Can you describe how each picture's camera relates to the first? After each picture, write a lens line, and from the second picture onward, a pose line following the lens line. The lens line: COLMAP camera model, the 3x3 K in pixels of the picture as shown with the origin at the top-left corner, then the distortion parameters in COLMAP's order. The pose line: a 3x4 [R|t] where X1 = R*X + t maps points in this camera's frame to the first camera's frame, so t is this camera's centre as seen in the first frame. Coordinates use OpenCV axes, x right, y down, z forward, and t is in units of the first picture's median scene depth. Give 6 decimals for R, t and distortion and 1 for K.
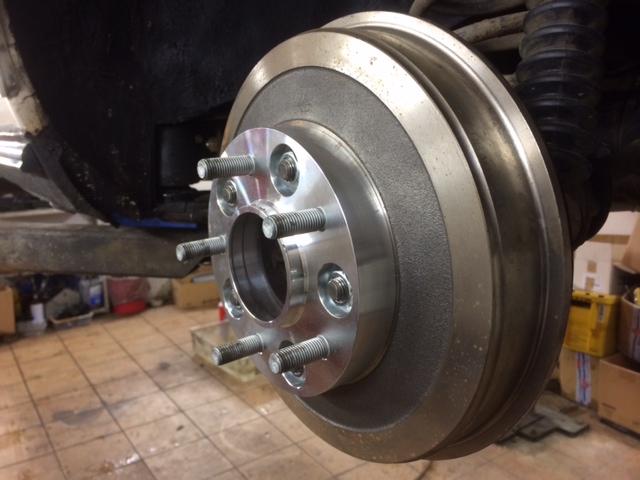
lens RADIAL K [[545.8, 0, 320.0], [0, 545.8, 240.0], [0, 0, 1]] dist [0.027949, -0.011144]
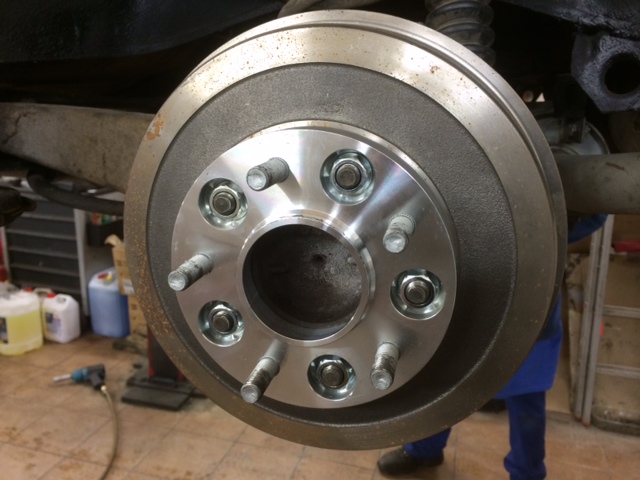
lens RADIAL K [[545.8, 0, 320.0], [0, 545.8, 240.0], [0, 0, 1]] dist [0.027949, -0.011144]
pose [[0.779139, -0.112697, 0.616638, -0.739674], [0.079992, 0.993539, 0.080508, -0.106798], [-0.621727, -0.013401, 0.783120, 0.314330]]
